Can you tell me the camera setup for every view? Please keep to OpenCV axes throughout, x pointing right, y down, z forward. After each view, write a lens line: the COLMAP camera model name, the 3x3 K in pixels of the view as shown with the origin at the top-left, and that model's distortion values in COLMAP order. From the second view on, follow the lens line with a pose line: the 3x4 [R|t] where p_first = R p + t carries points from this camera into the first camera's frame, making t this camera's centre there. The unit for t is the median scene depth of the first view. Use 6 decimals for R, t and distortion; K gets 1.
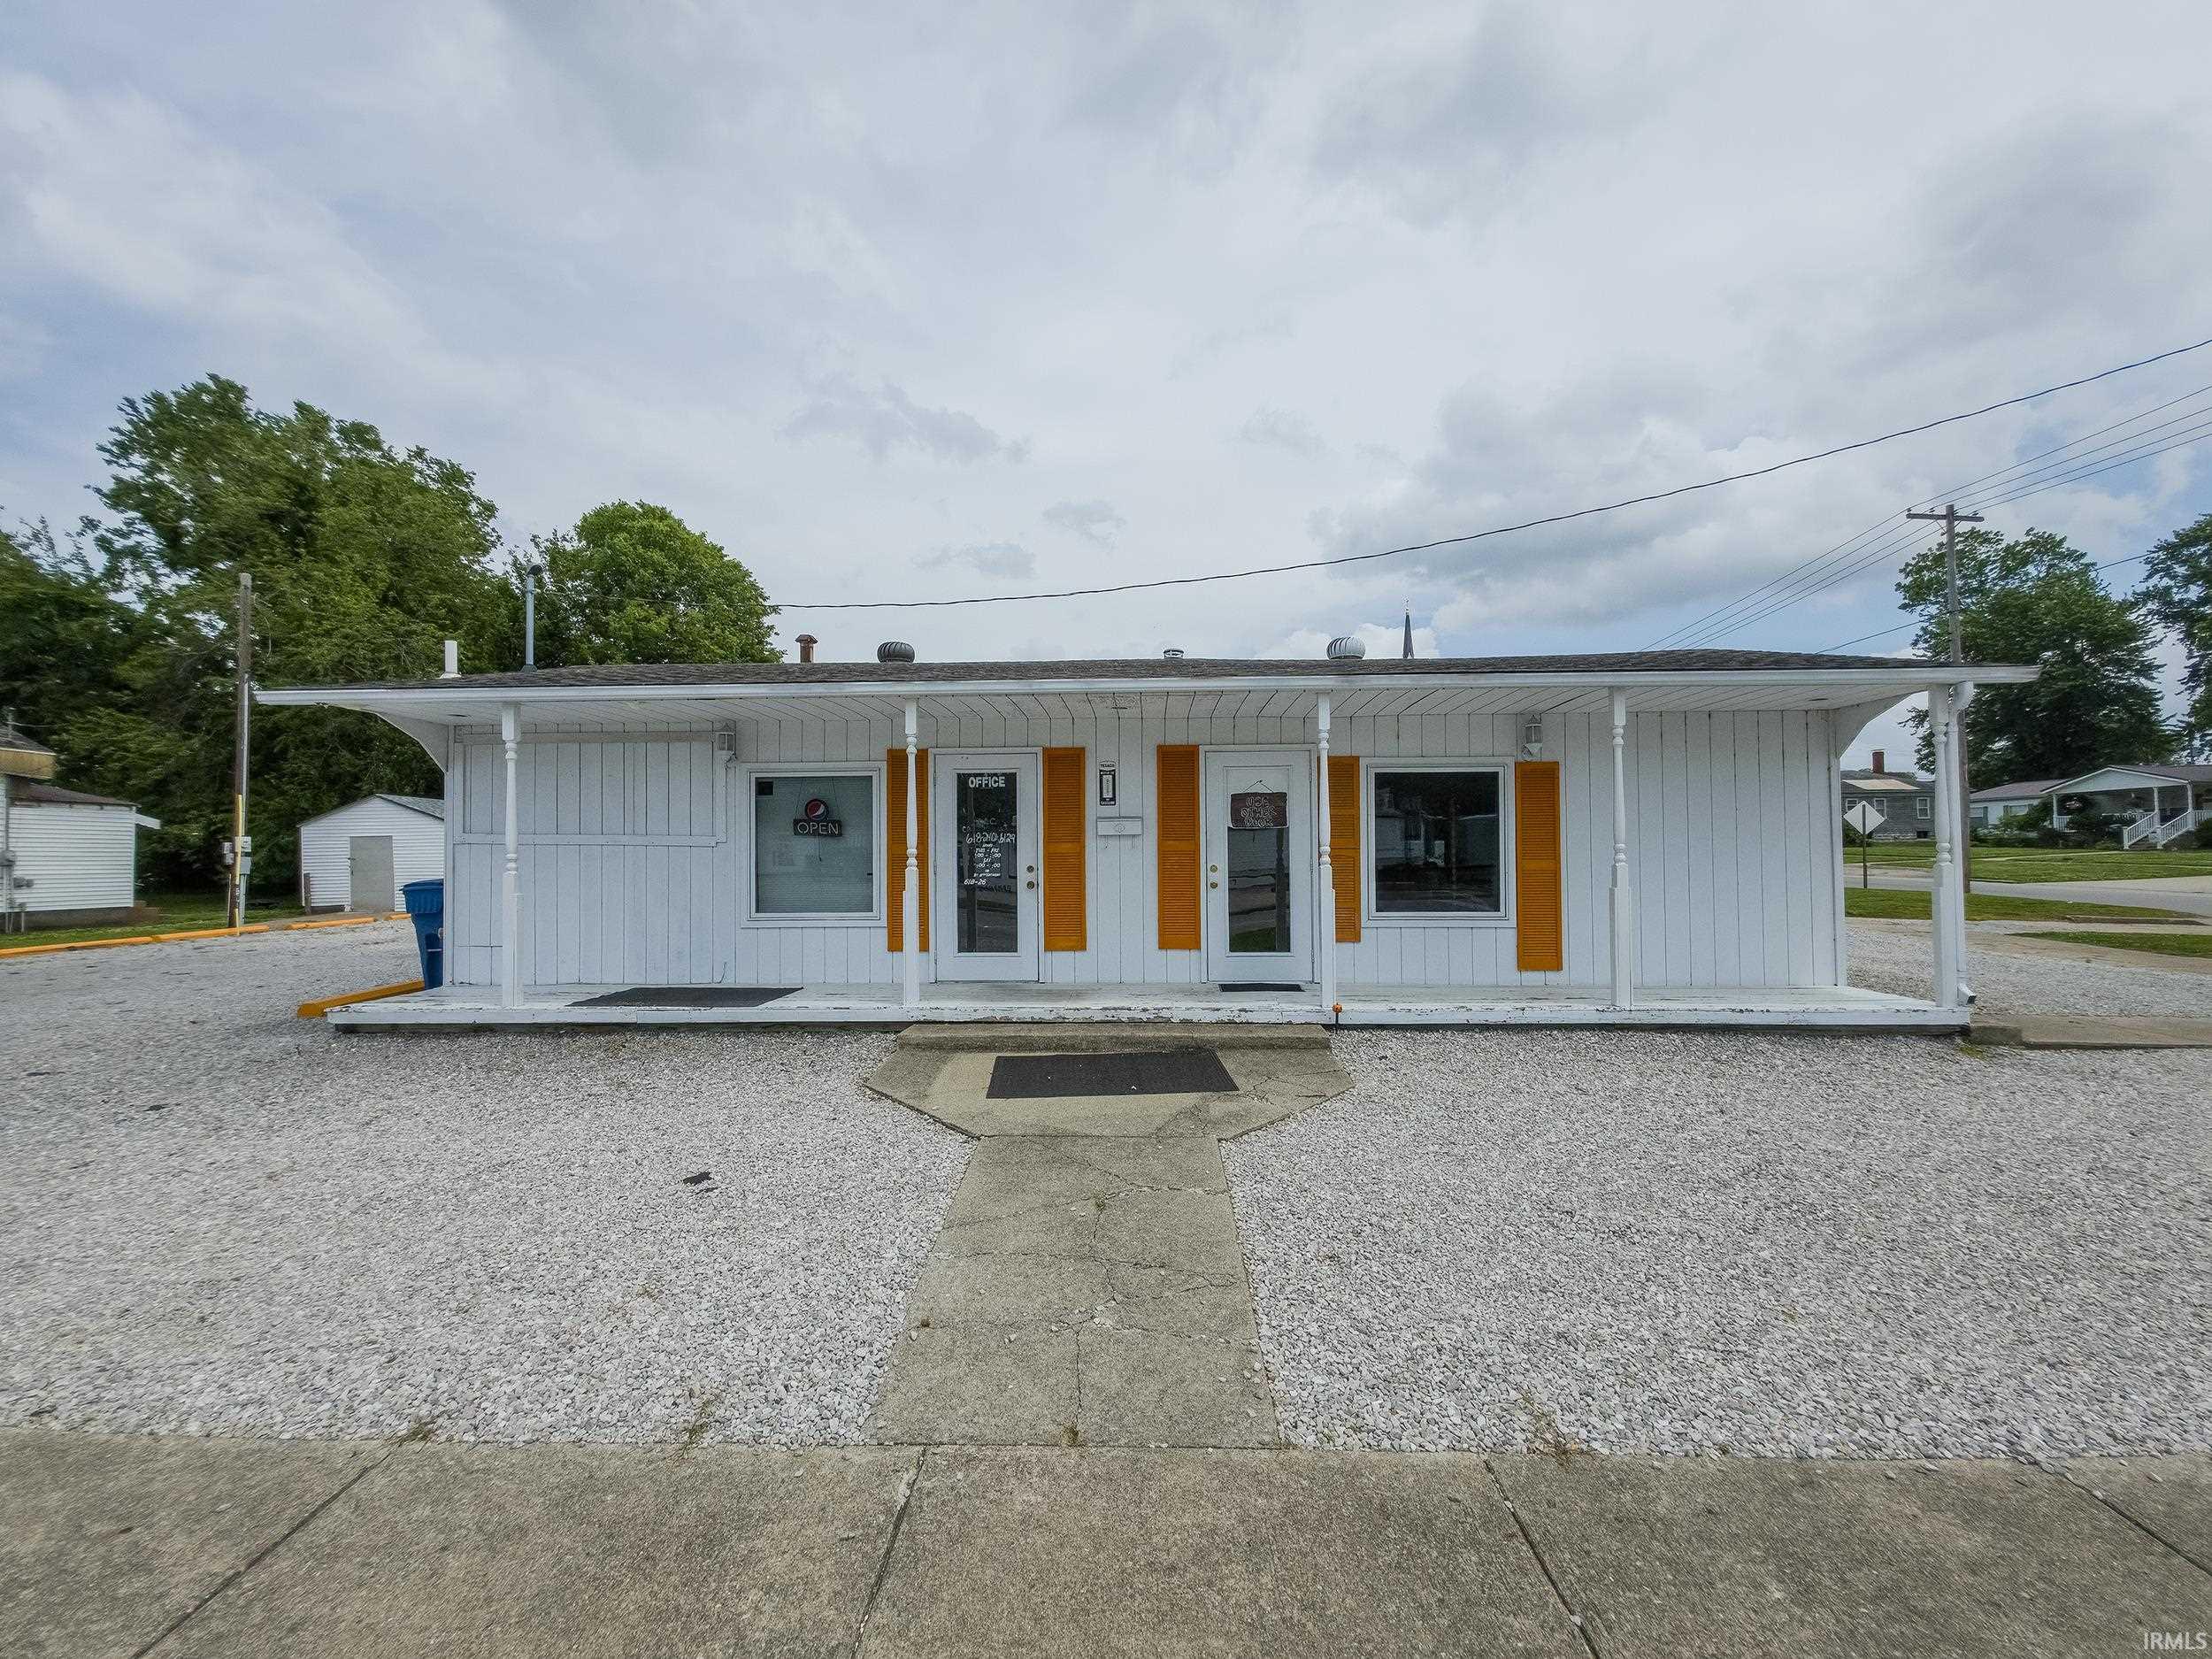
lens RADIAL K [[910.4, 0, 1116.4], [0, 910.4, 833.1], [0, 0, 1]] dist [0.013727, -0.007840]
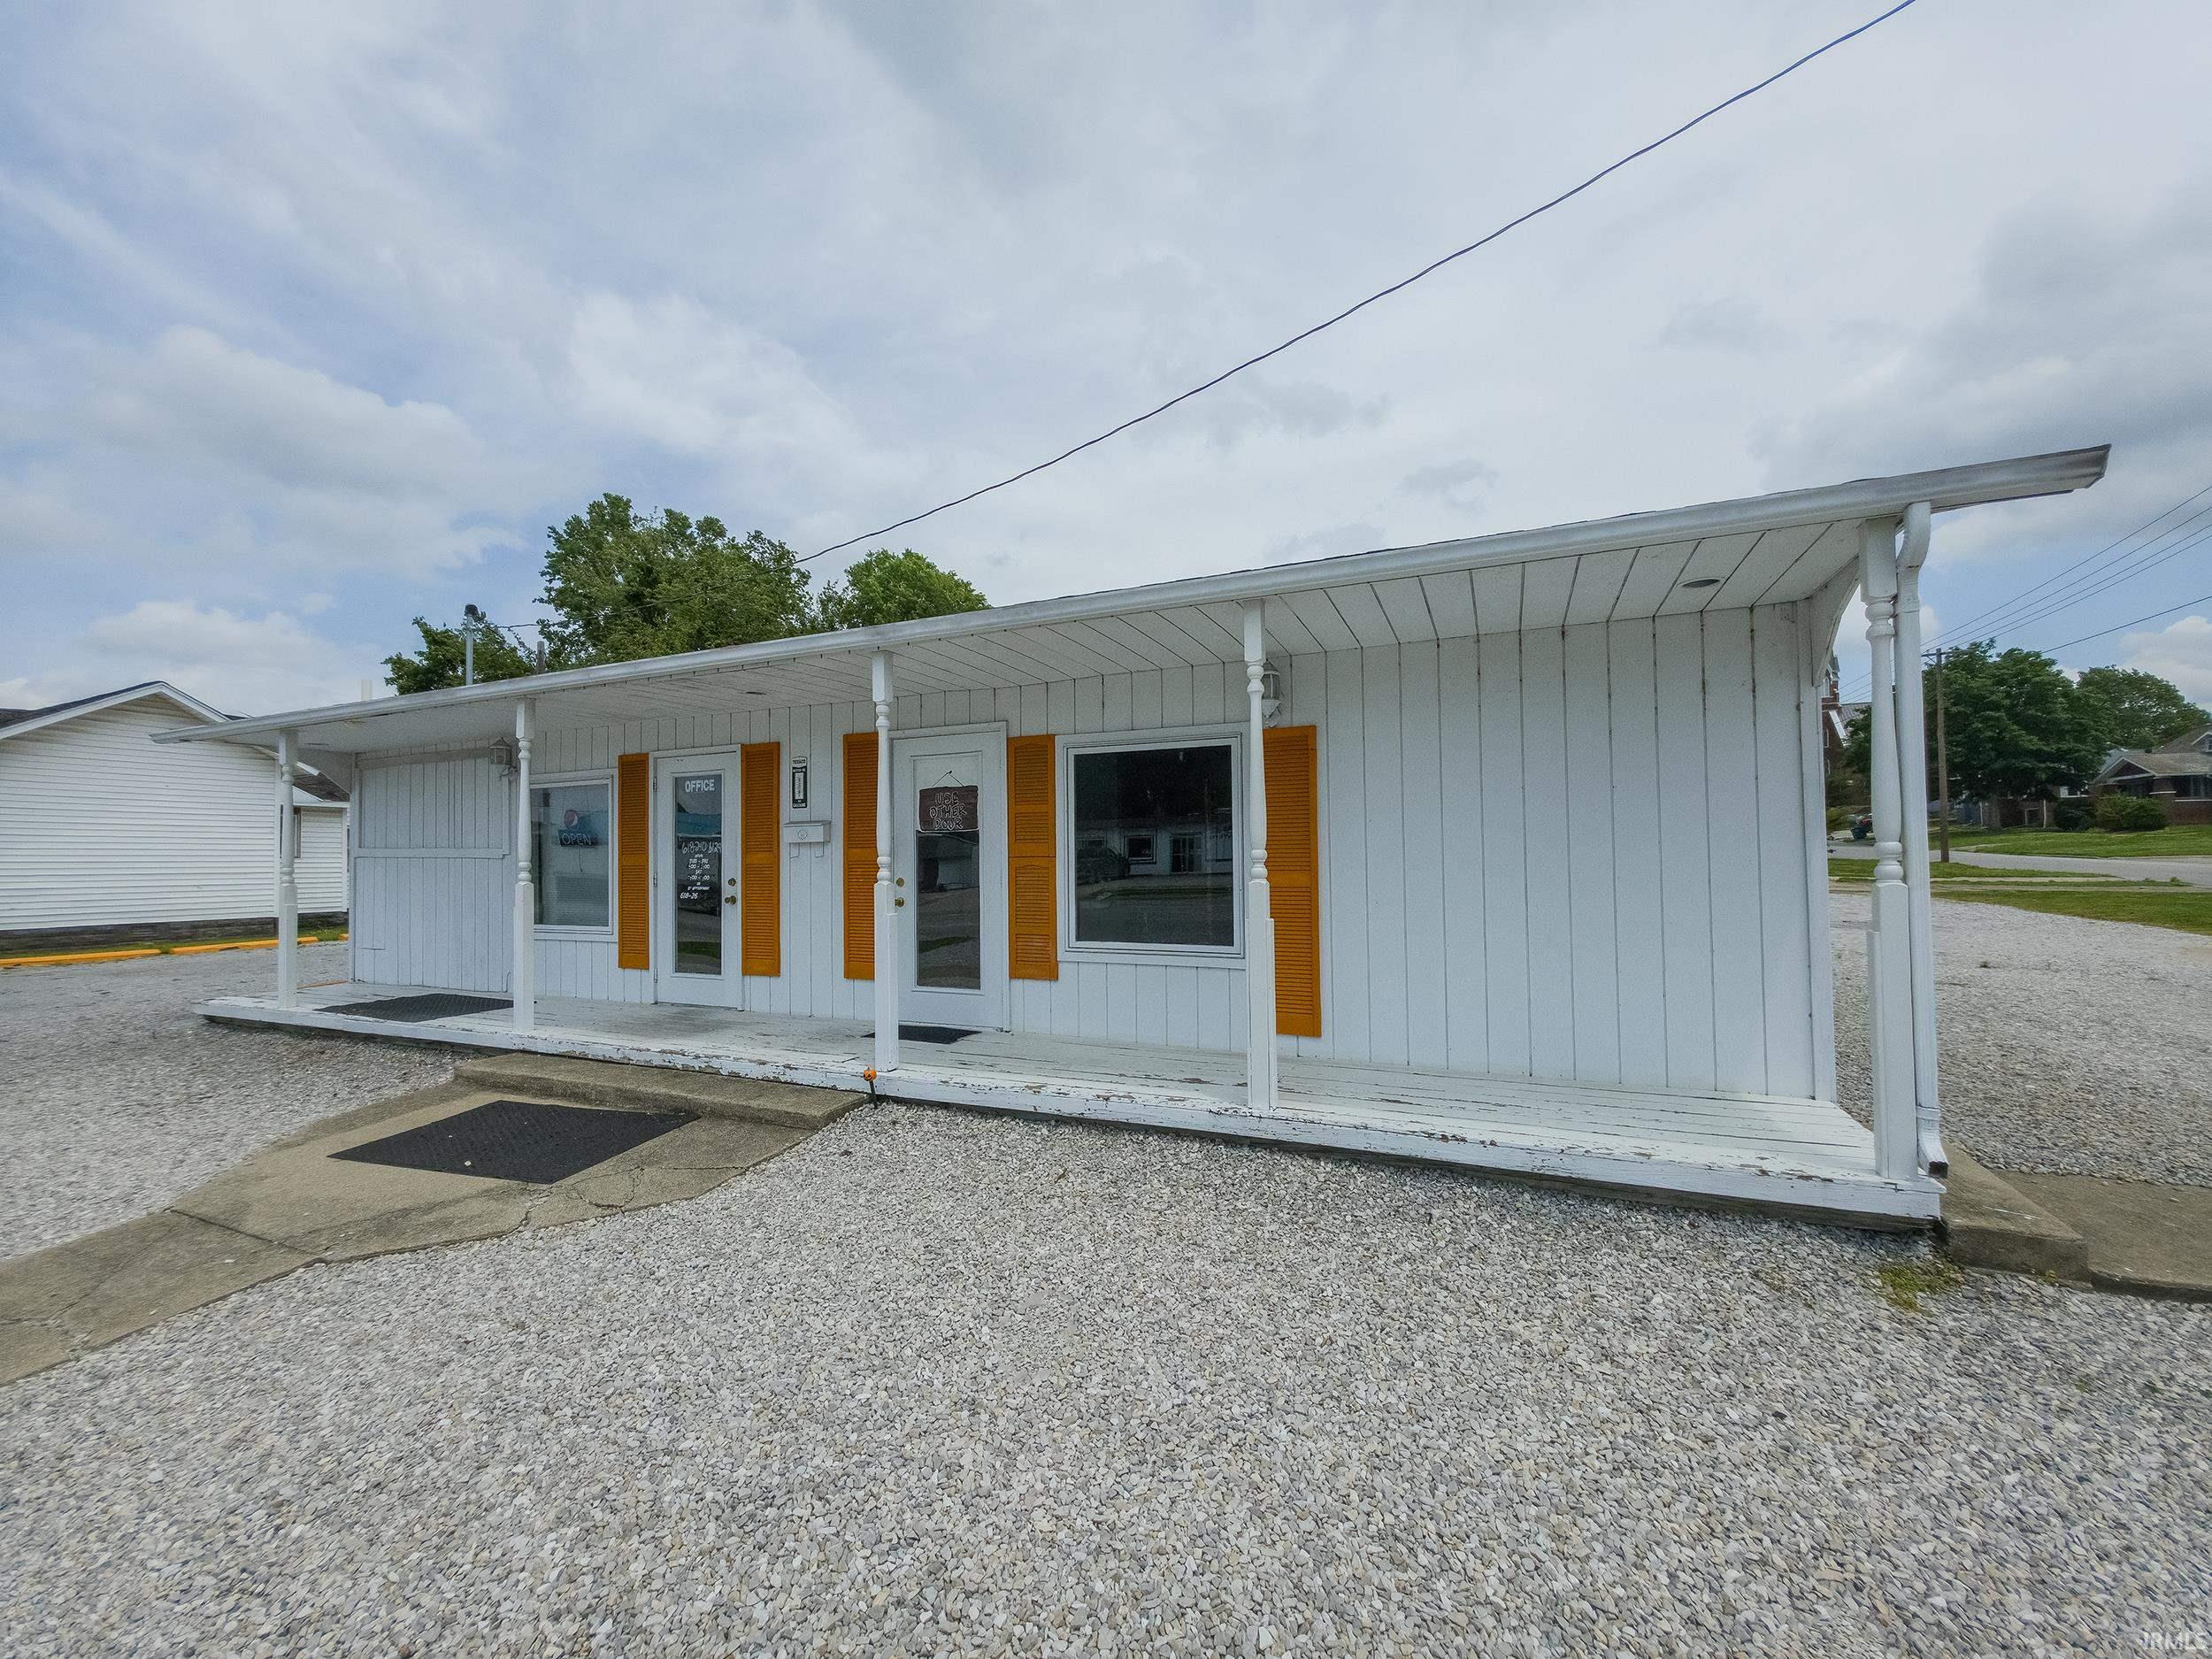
lens RADIAL K [[887.0, 0, 1115.3], [0, 887.0, 828.4], [0, 0, 1]] dist [0.012096, -0.007316]
pose [[0.929015, -0.018593, -0.369574, 0.587282], [0.015247, 0.999812, -0.011971, 0.003449], [0.369727, 0.005486, 0.929124, 0.339355]]
